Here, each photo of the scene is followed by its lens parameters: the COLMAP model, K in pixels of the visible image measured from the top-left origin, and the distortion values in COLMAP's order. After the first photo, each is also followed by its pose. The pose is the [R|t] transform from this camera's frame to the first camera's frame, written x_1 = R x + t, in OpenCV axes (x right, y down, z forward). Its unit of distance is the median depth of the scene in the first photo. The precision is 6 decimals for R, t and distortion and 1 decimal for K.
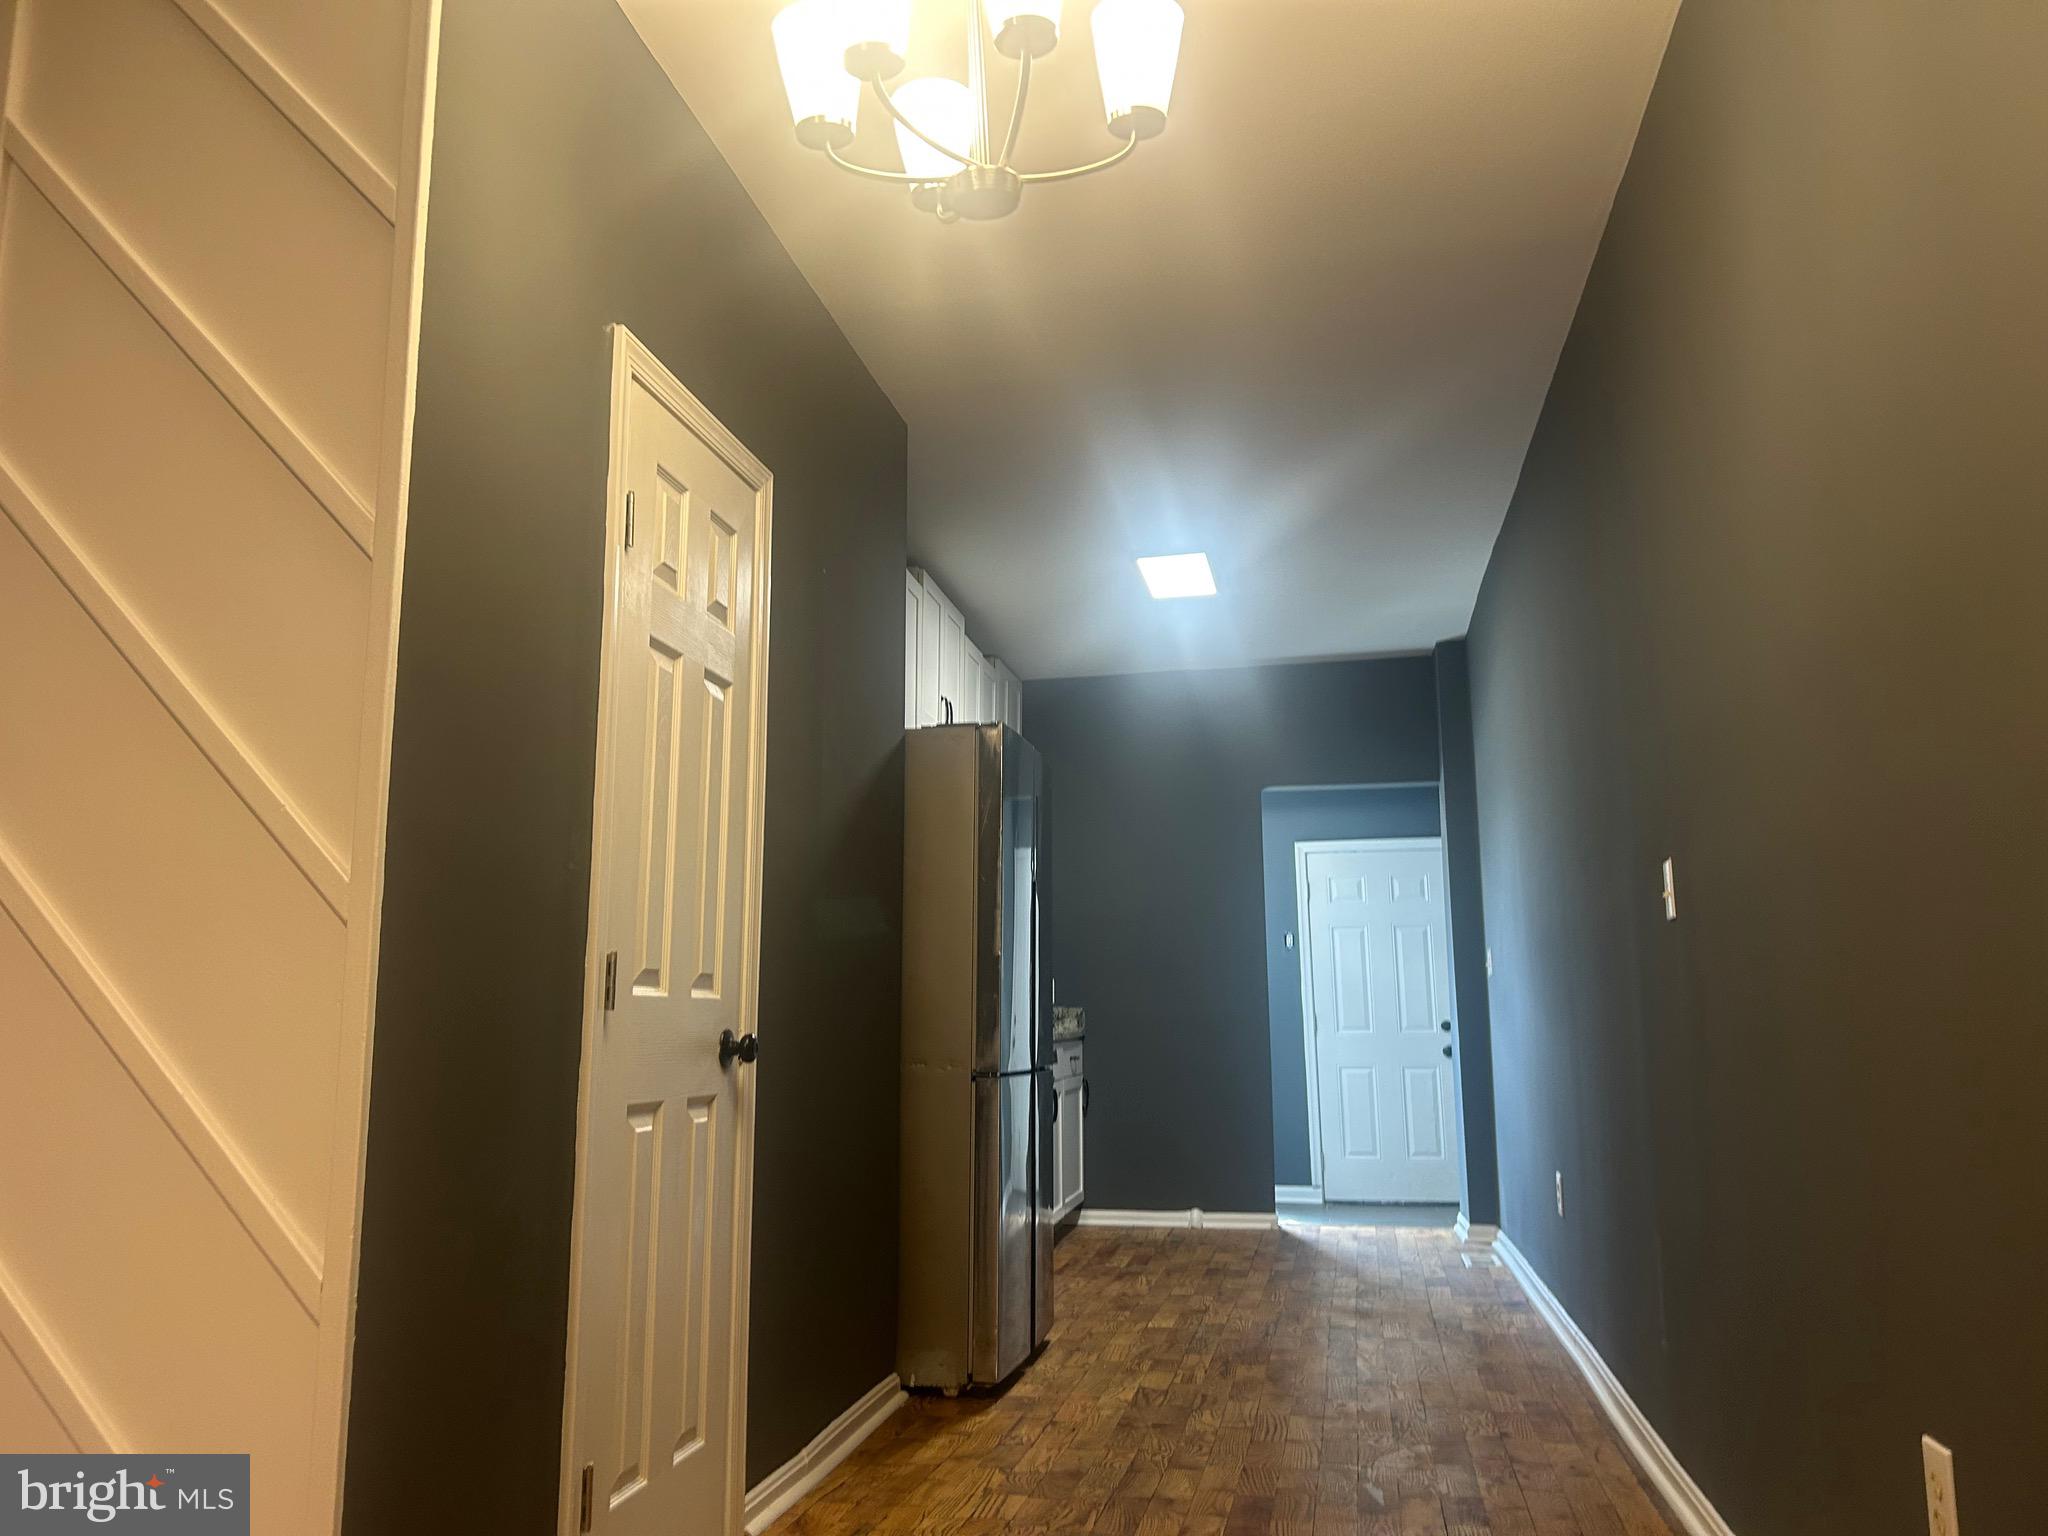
lens RADIAL K [[1537.7, 0, 1023.4], [0, 1537.7, 758.4], [0, 0, 1]] dist [0.017503, 0.000912]
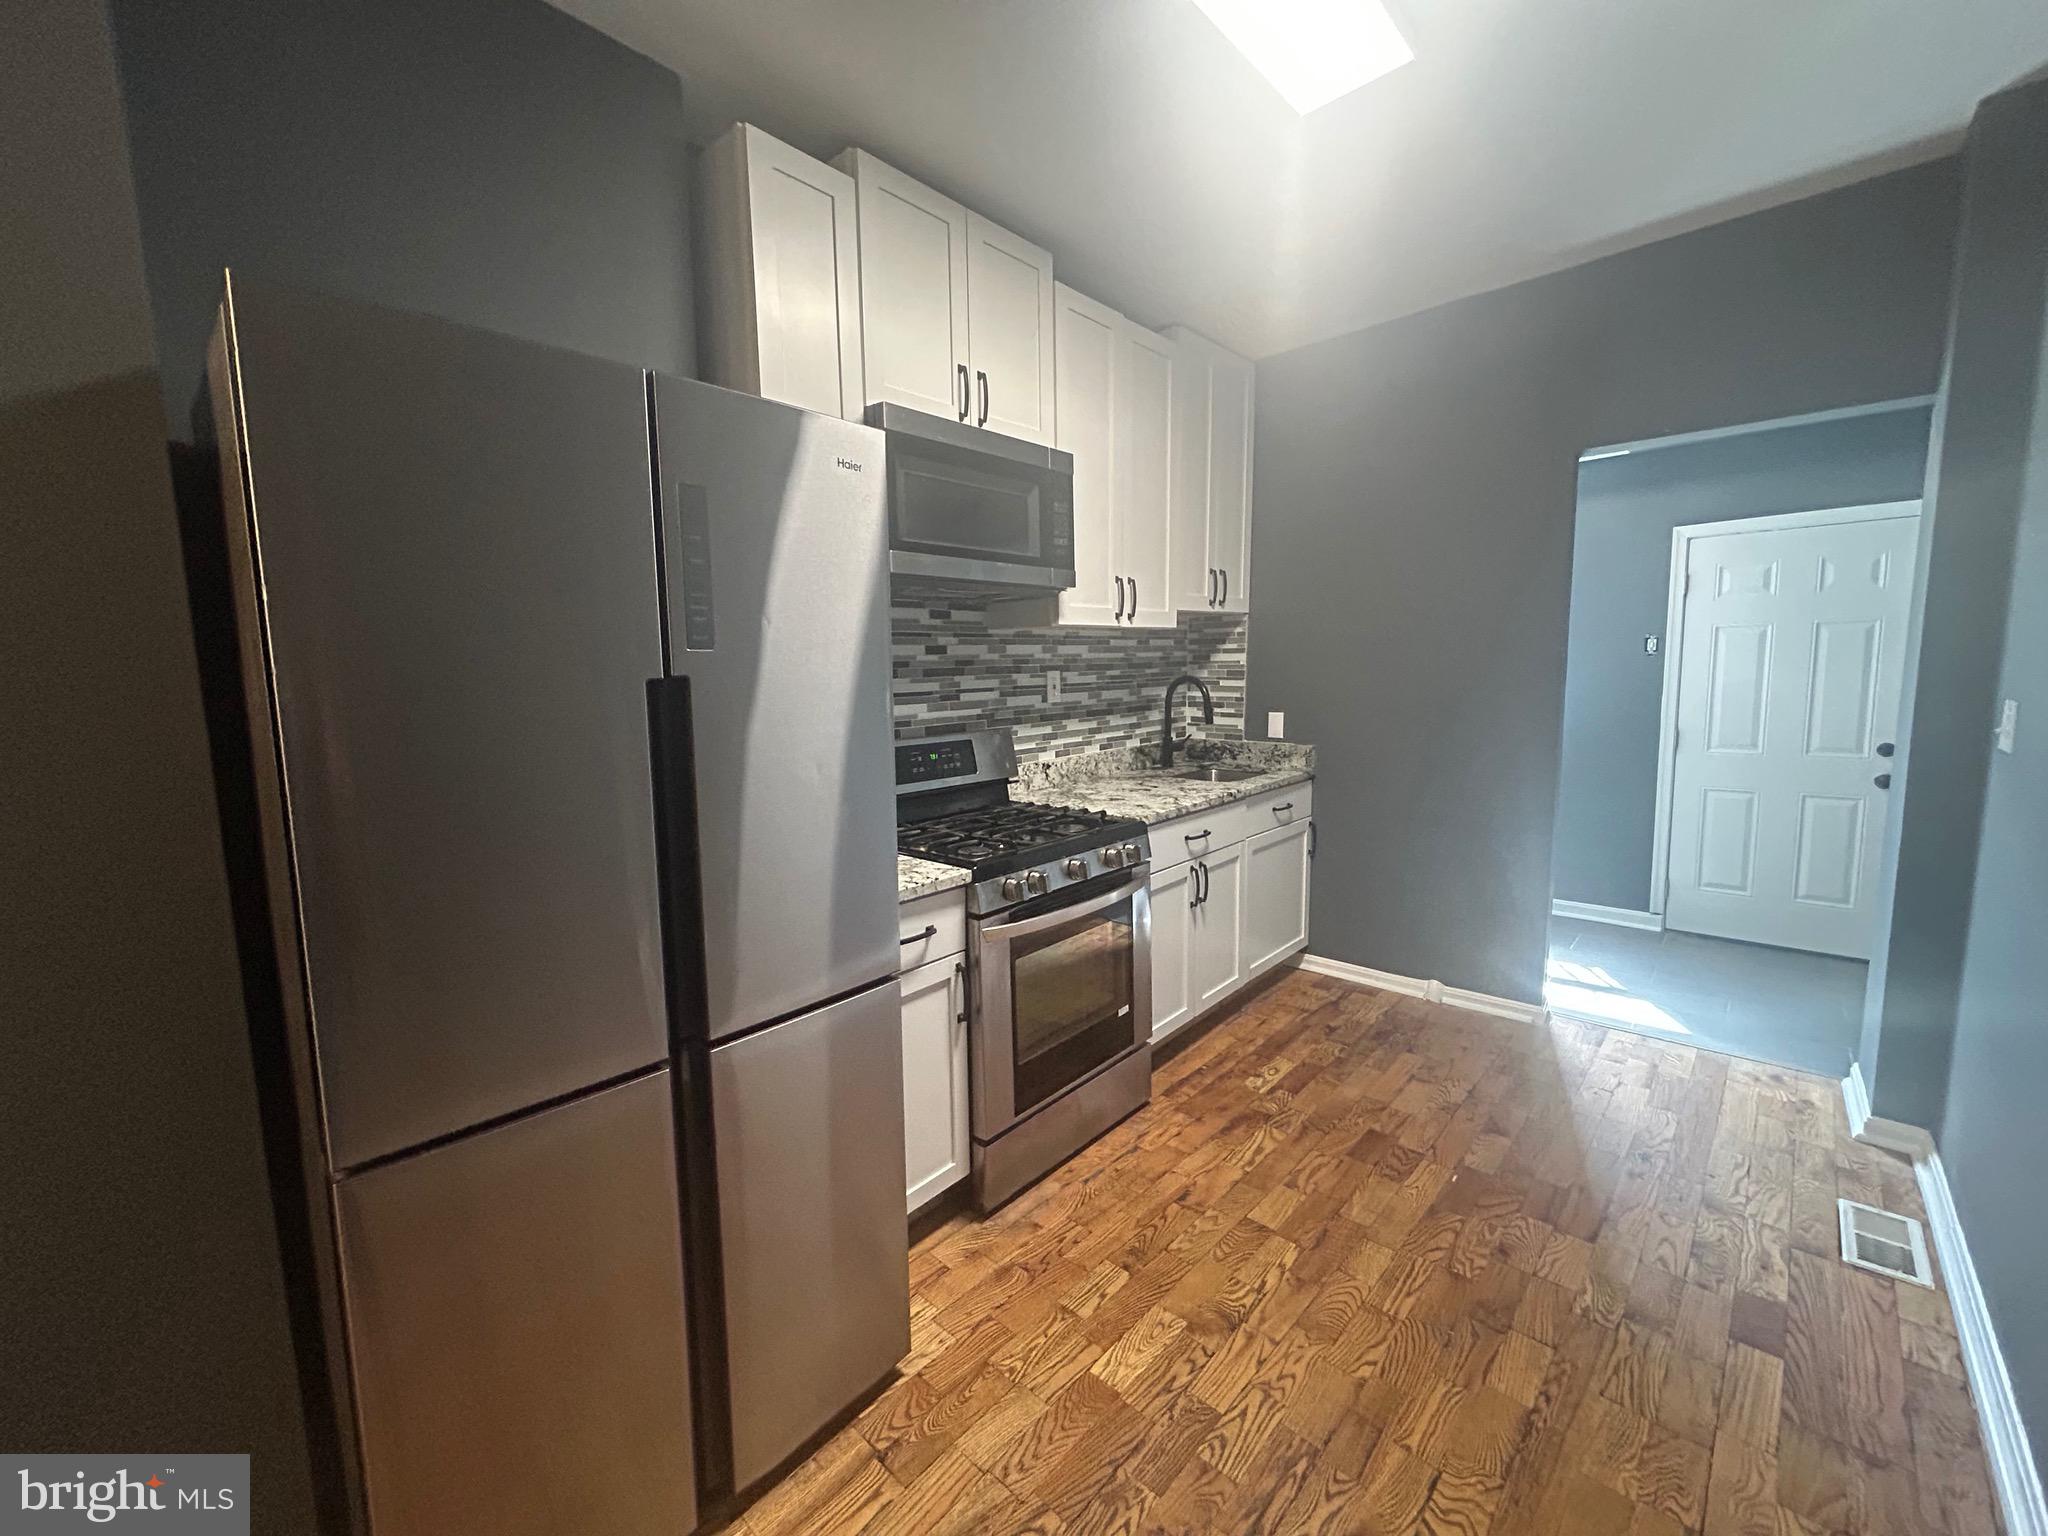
lens RADIAL K [[823.1, 0, 1004.1], [0, 823.1, 766.3], [0, 0, 1]] dist [-0.002189, 0.000844]
pose [[0.846721, 0.051206, -0.529567, 0.132840], [0.107030, 0.958615, 0.263822, 0.026536], [0.521160, -0.280063, 0.806199, 0.487474]]
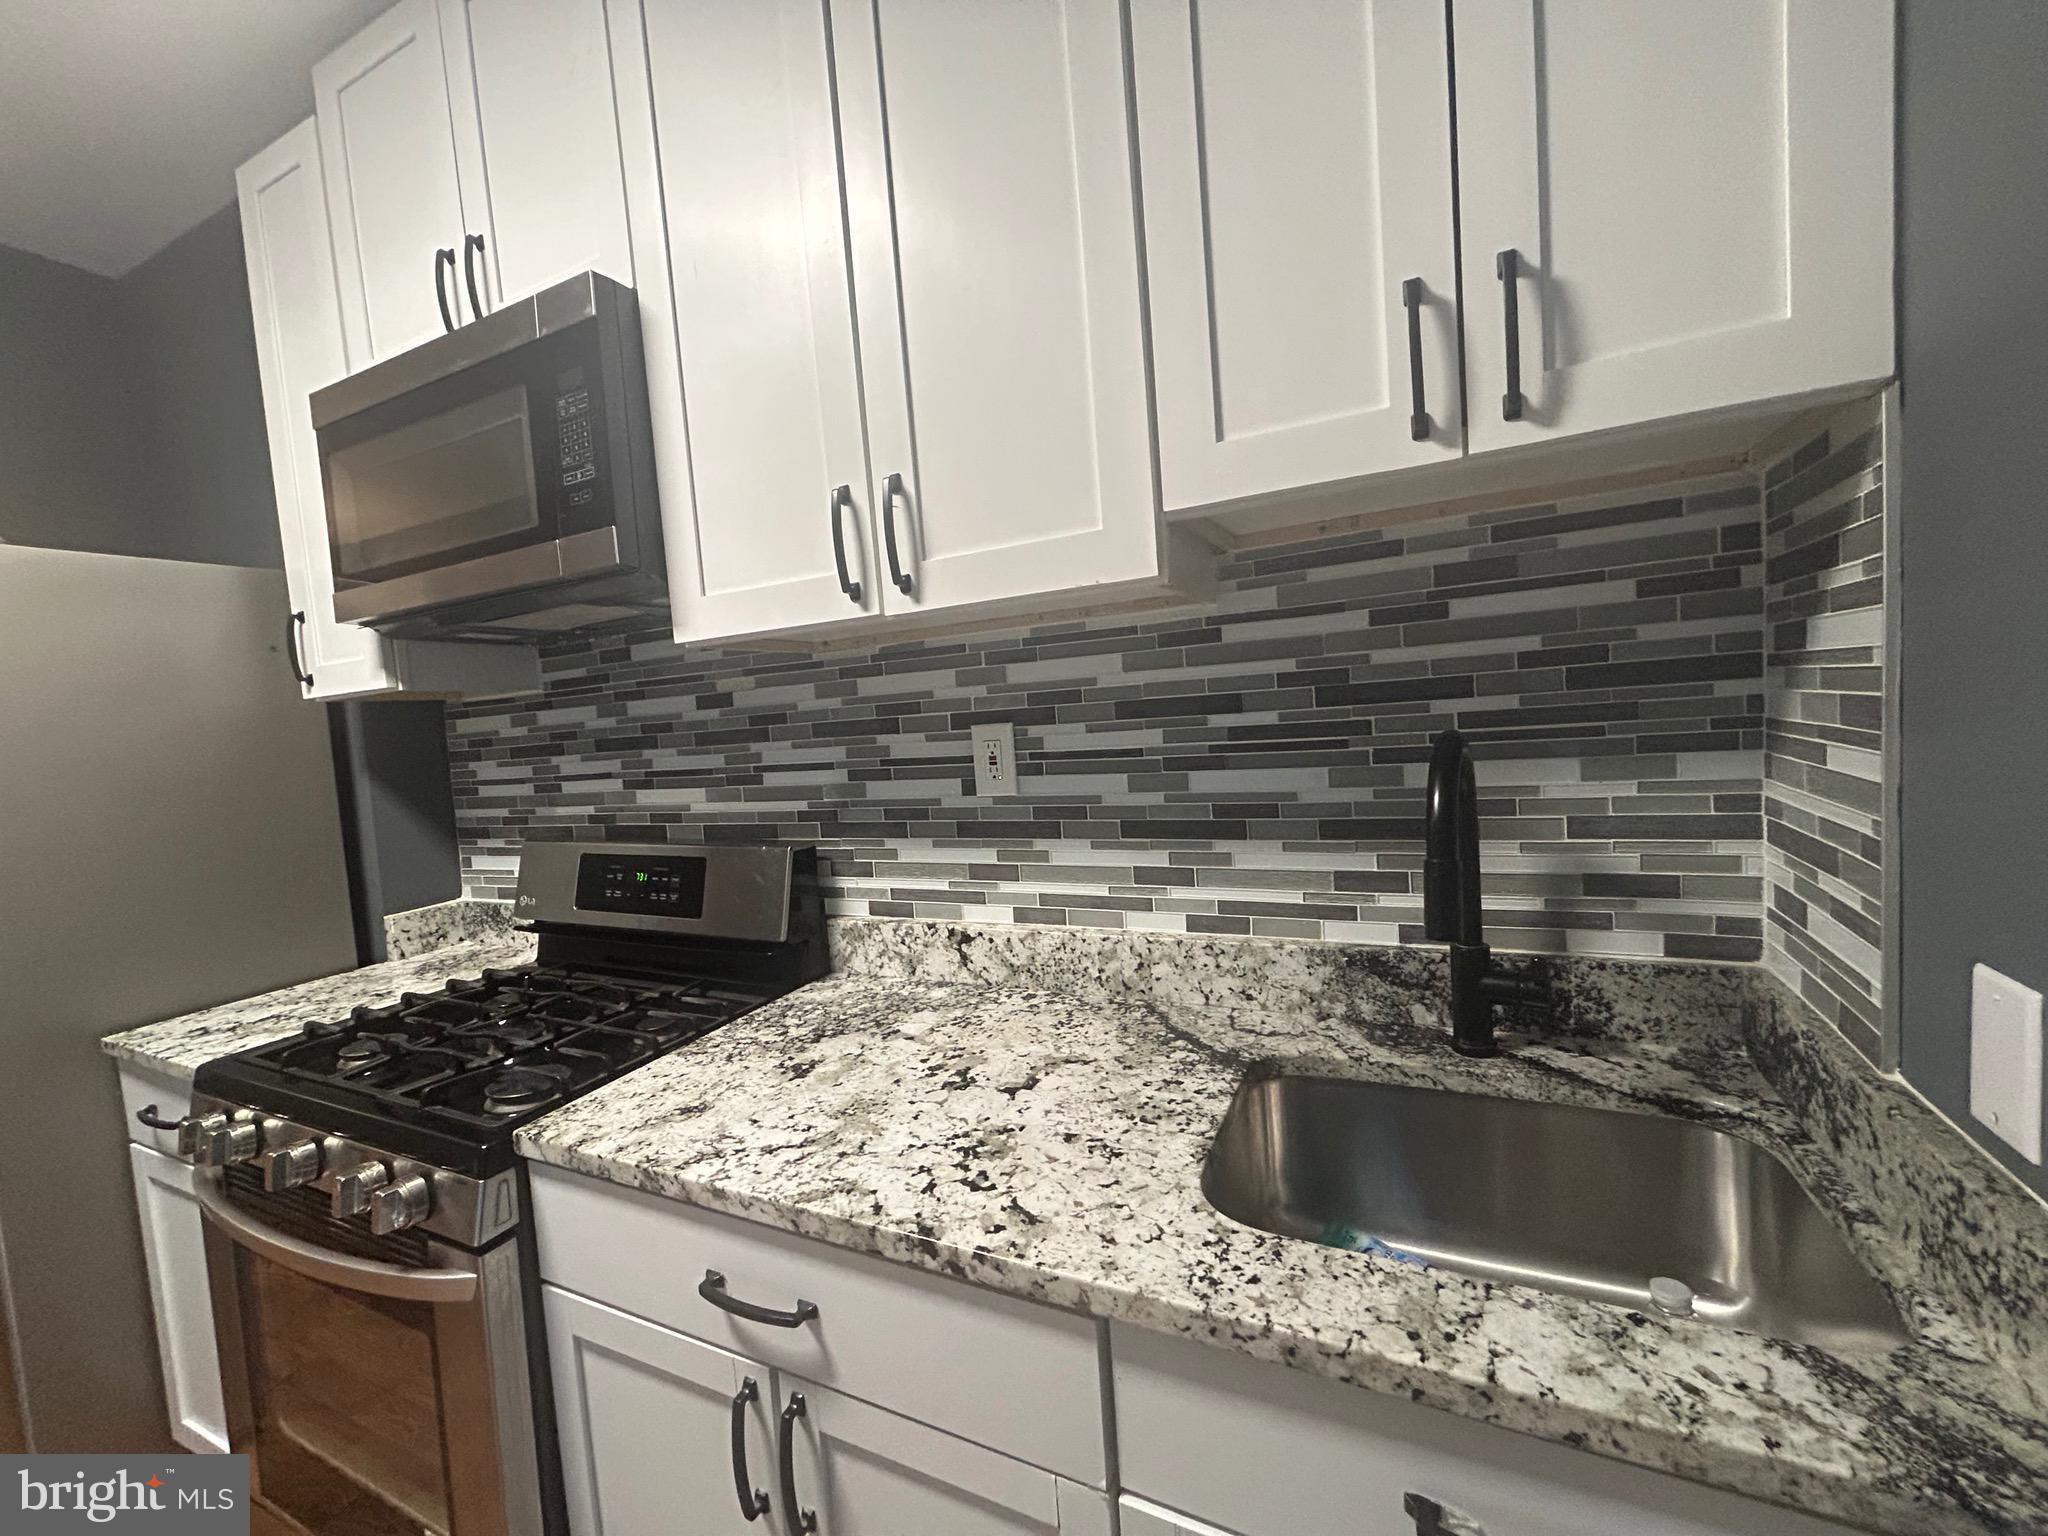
lens RADIAL K [[823.1, 0, 1013.5], [0, 823.1, 765.3], [0, 0, 1]] dist [-0.002189, 0.000844]
pose [[-0.265774, 0.084243, -0.960347, 0.104809], [0.230015, 0.972945, 0.021692, 0.096961], [0.936193, -0.215129, -0.277961, 0.892512]]
